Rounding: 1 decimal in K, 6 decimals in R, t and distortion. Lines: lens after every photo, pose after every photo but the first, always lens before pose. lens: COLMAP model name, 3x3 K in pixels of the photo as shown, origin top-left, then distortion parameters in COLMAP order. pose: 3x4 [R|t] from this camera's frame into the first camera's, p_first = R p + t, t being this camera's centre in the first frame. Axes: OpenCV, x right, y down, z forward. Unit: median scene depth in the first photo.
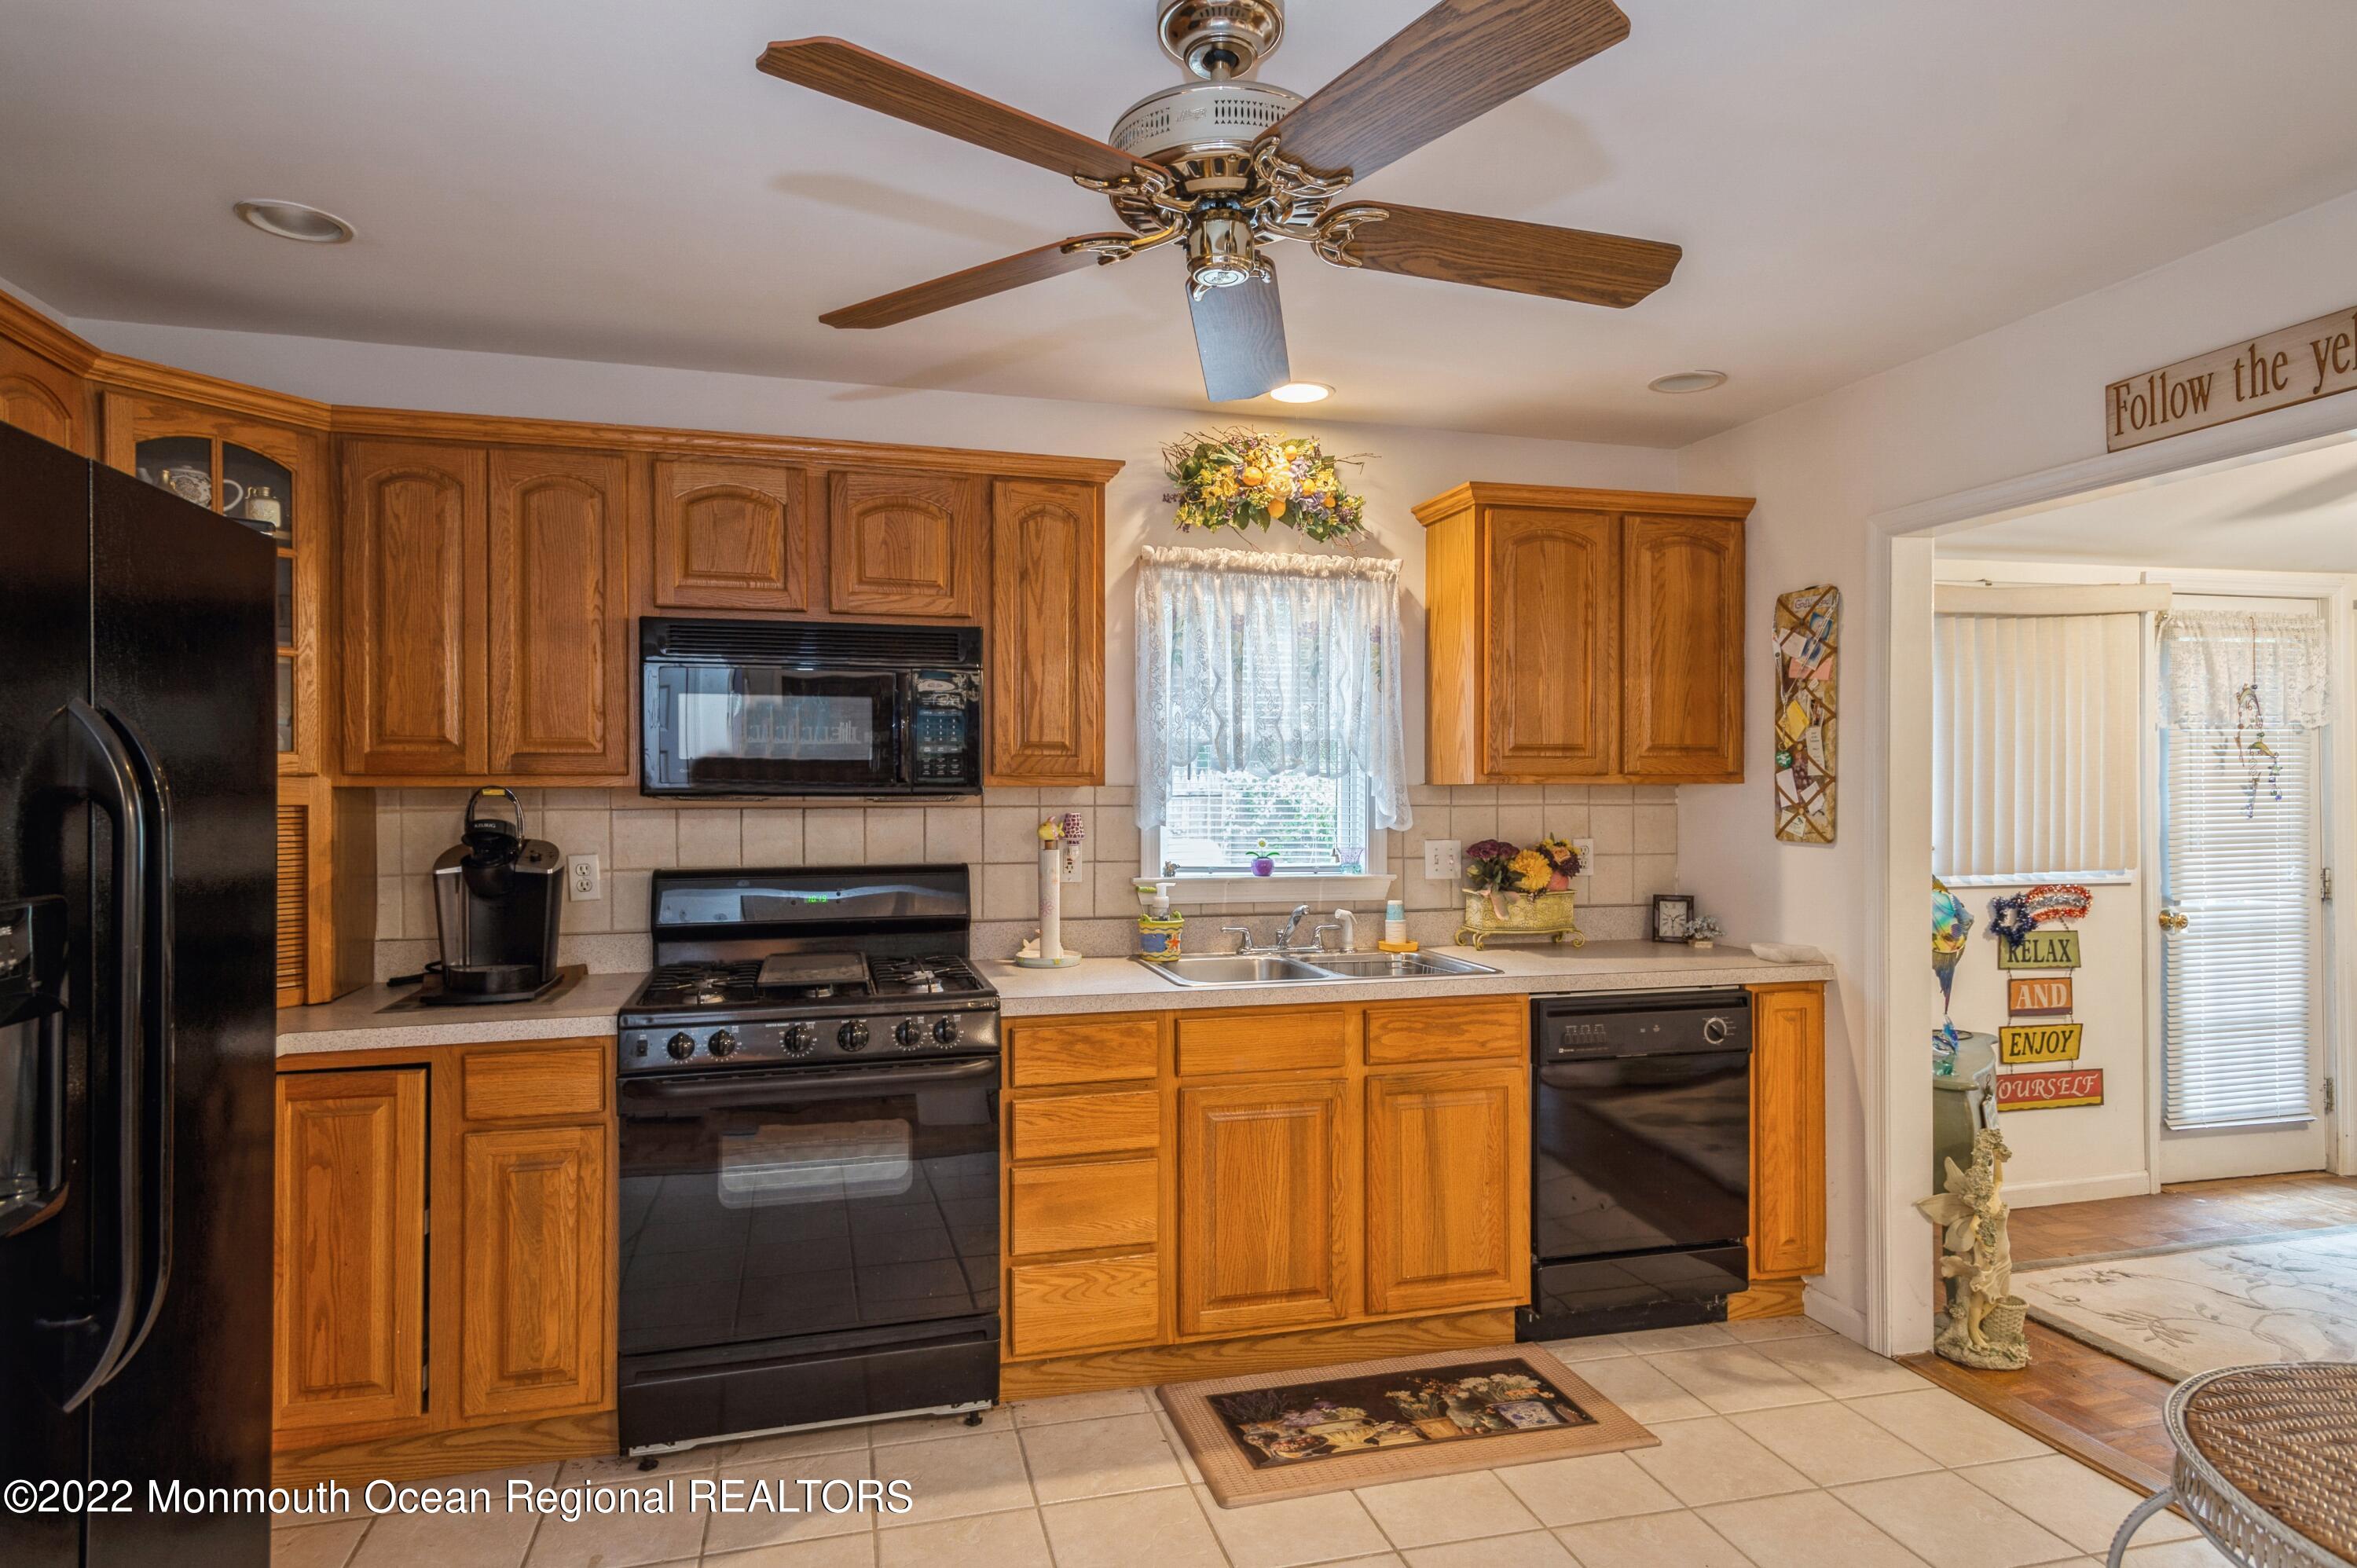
lens RADIAL K [[1314.1, 0, 1171.7], [0, 1314.1, 796.2], [0, 0, 1]] dist [0.028831, -0.006772]
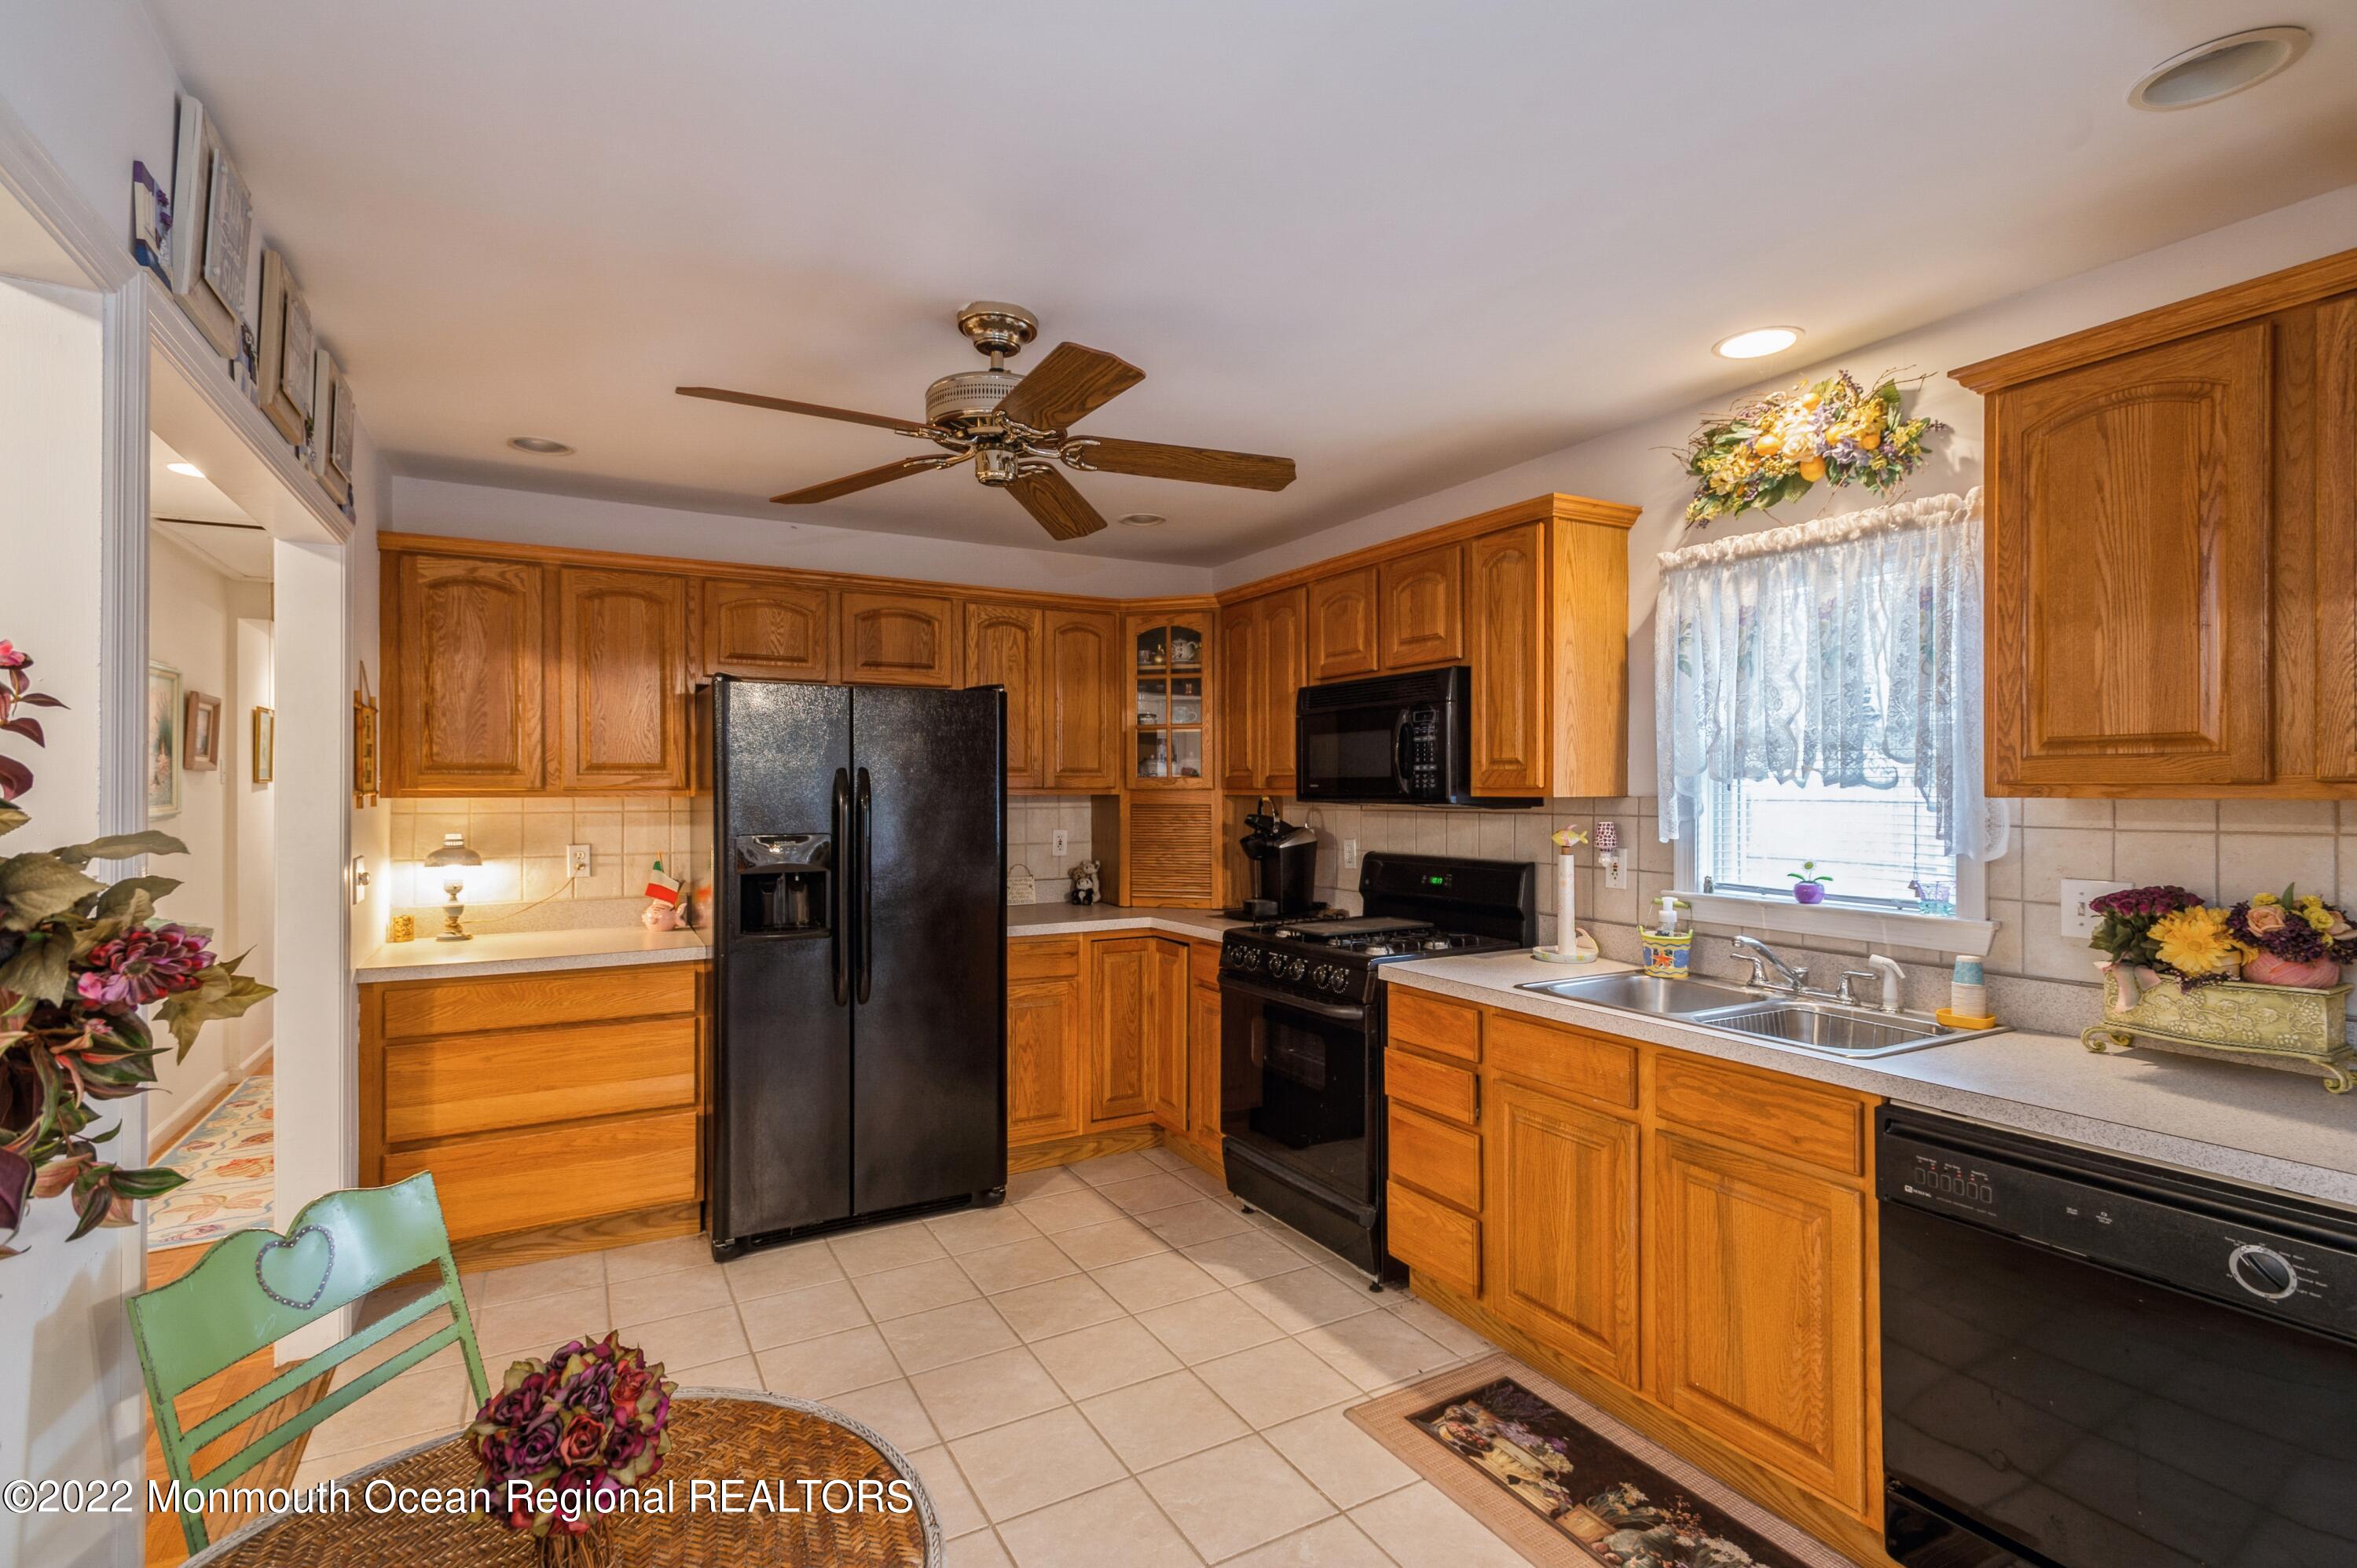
lens RADIAL K [[1096.5, 0, 1171.5], [0, 1096.5, 787.2], [0, 0, 1]] dist [0.011586, -0.001868]
pose [[0.243813, -0.000767, -0.969822, 0.763365], [-0.004404, 0.999988, -0.001898, -0.013278], [0.969812, 0.004734, 0.243806, 0.490900]]
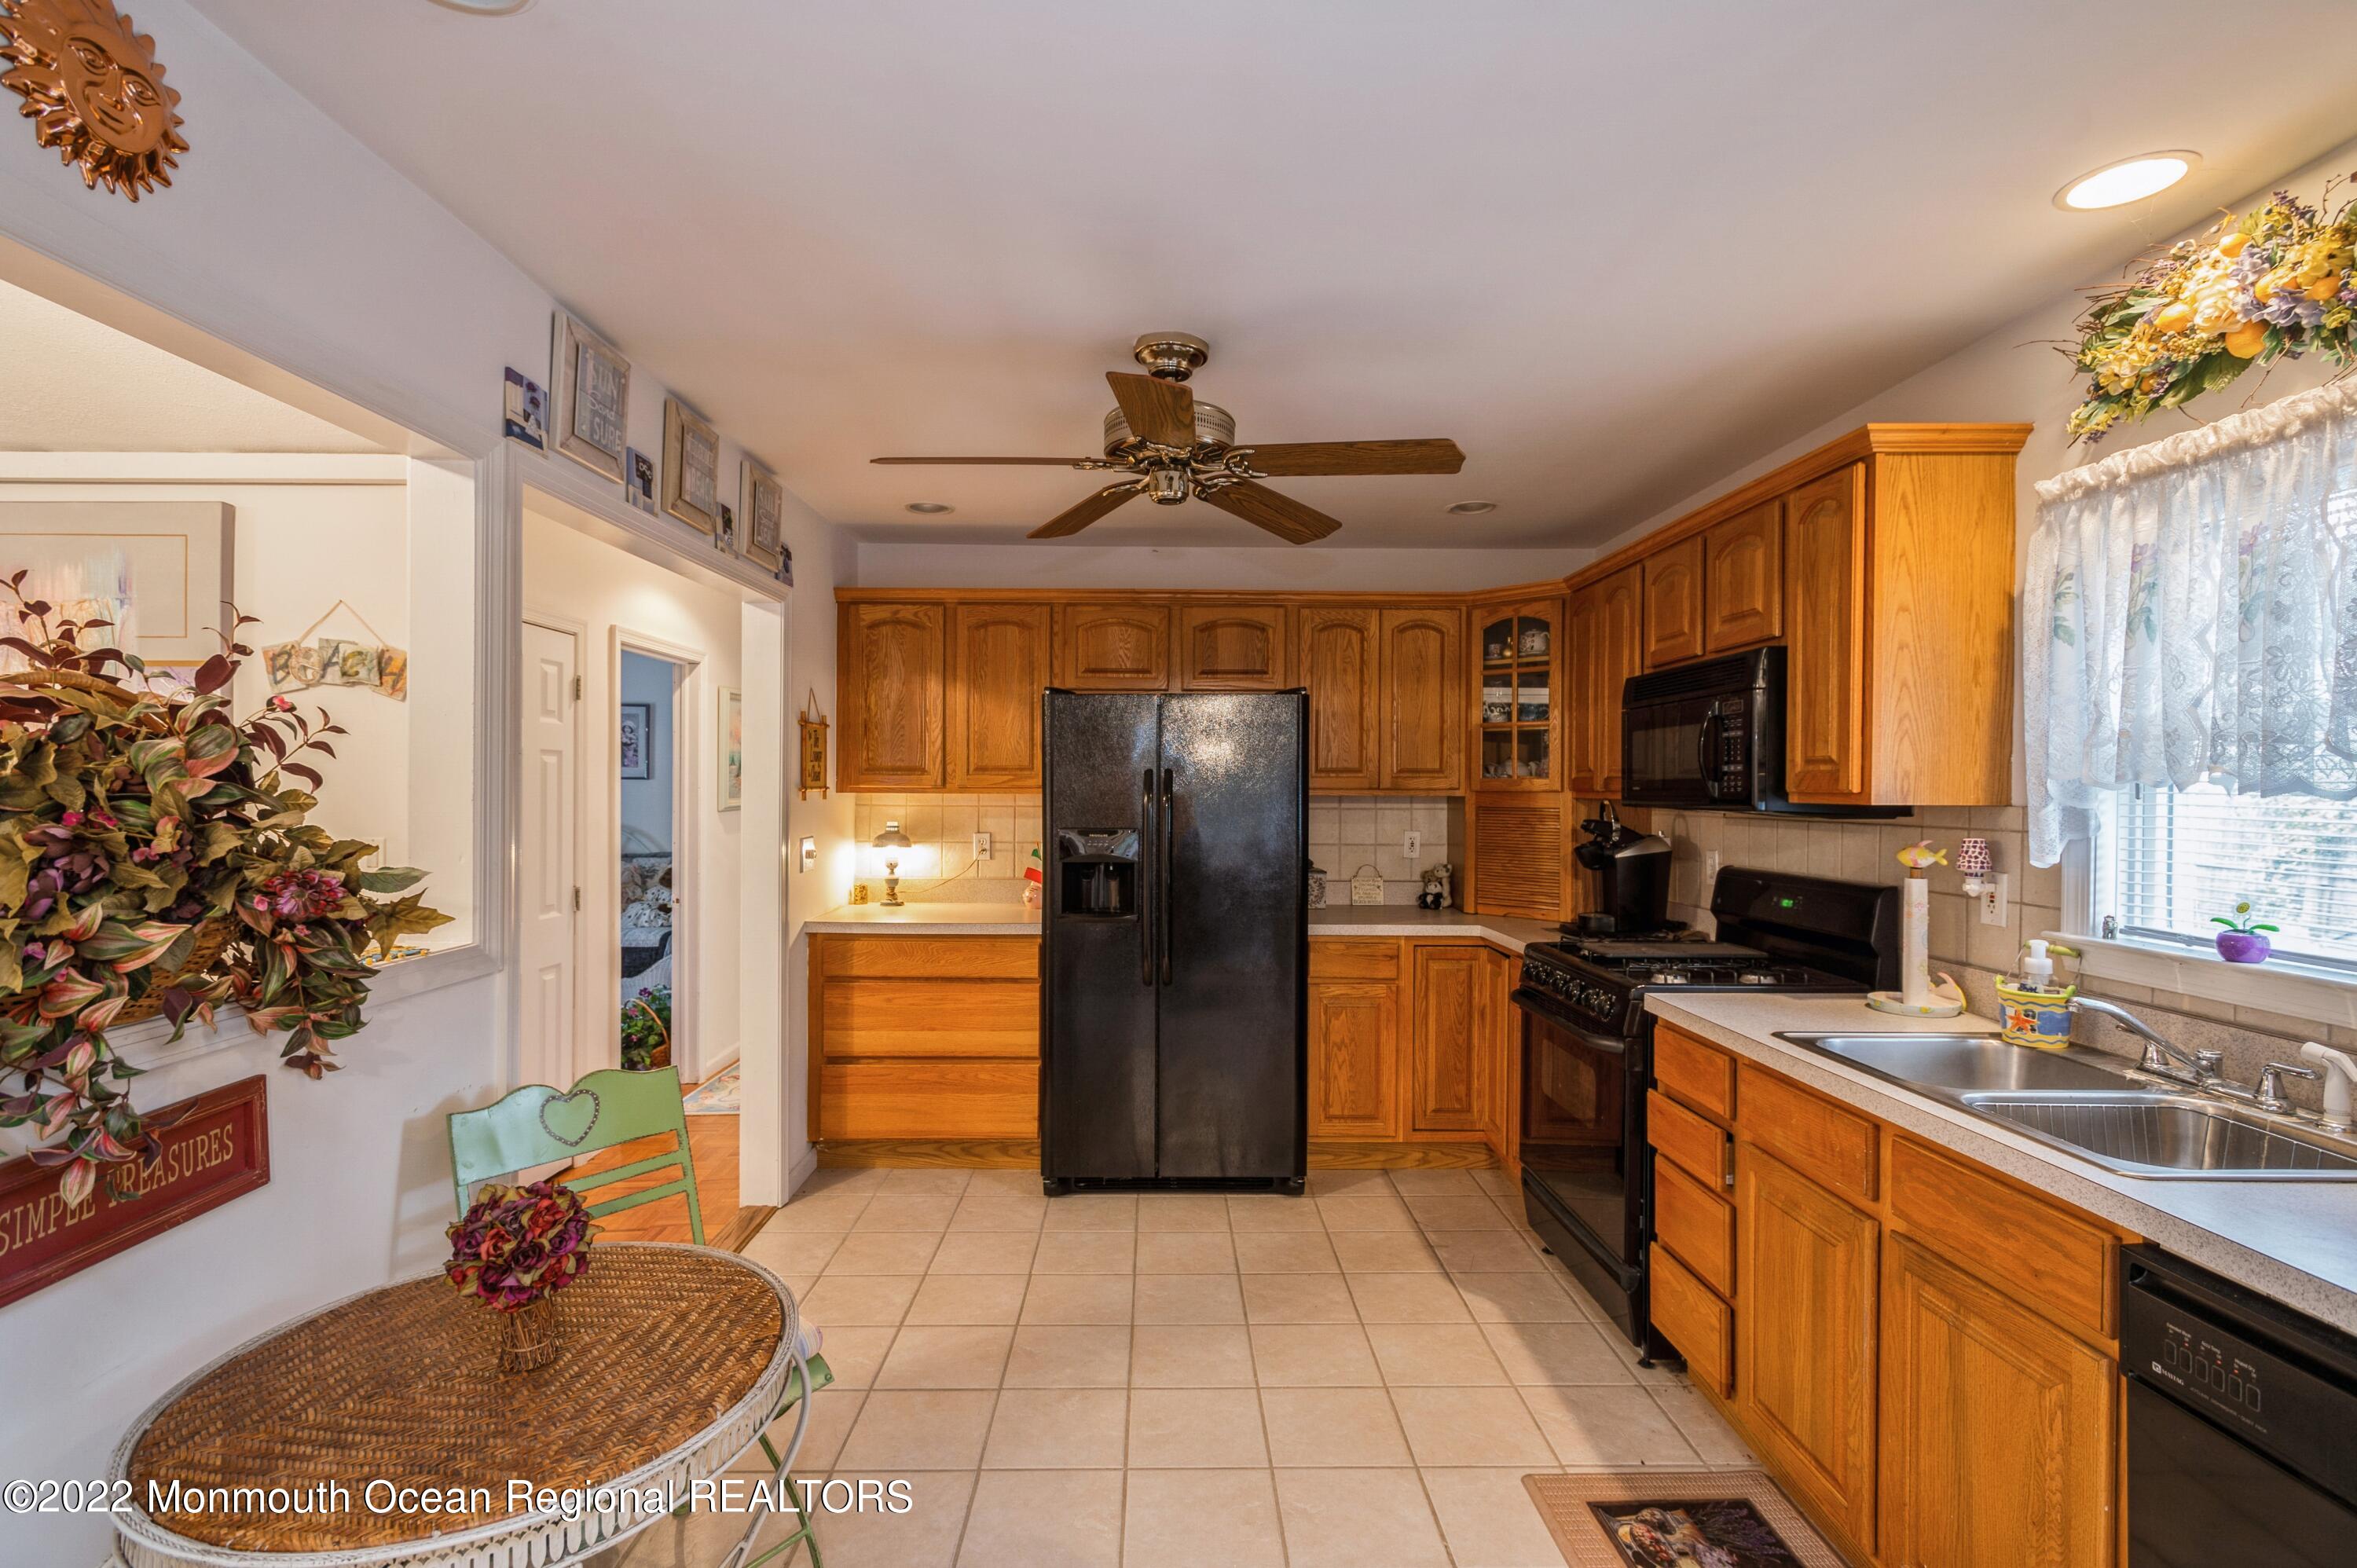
lens RADIAL K [[1096.9, 0, 1168.3], [0, 1096.9, 792.3], [0, 0, 1]] dist [0.015620, -0.006748]
pose [[-0.246871, 0.003982, -0.969040, 0.781299], [-0.011607, 0.999908, 0.007066, -0.016336], [0.968979, 0.012992, -0.246802, 0.751777]]
